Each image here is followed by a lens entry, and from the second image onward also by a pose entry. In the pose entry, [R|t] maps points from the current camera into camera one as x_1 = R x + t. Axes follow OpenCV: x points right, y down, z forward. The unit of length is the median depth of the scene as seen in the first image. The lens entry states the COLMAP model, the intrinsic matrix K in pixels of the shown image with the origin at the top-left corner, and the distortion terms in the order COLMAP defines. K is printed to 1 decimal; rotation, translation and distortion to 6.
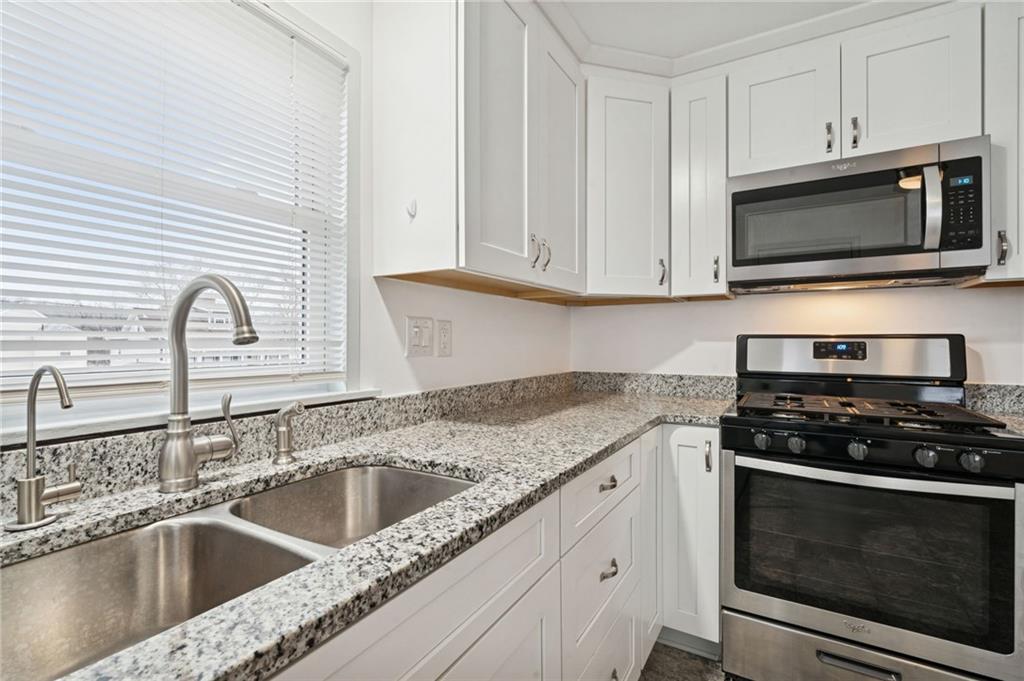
lens RADIAL K [[459.4, 0, 508.3], [0, 459.4, 338.8], [0, 0, 1]] dist [-0.004626, 0.000199]
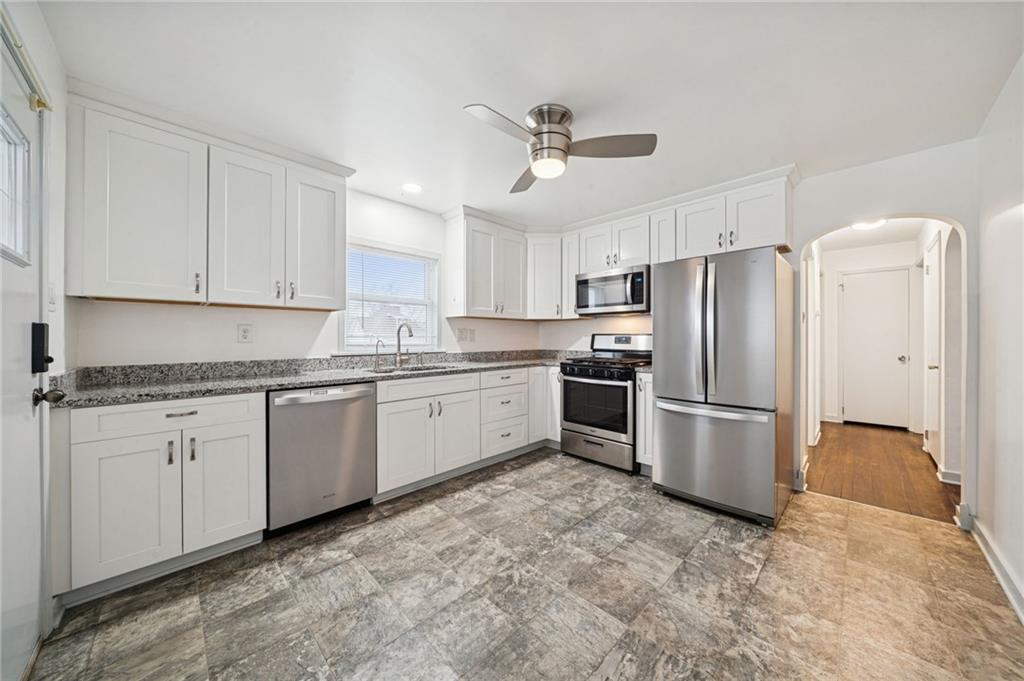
lens RADIAL K [[346.3, 0, 517.2], [0, 346.3, 338.6], [0, 0, 1]] dist [-0.001766, 0.000266]
pose [[0.969049, 0.000149, -0.246869, 0.789302], [0.002674, 0.999935, 0.011099, -0.006356], [0.246855, -0.011416, 0.968985, -1.261169]]
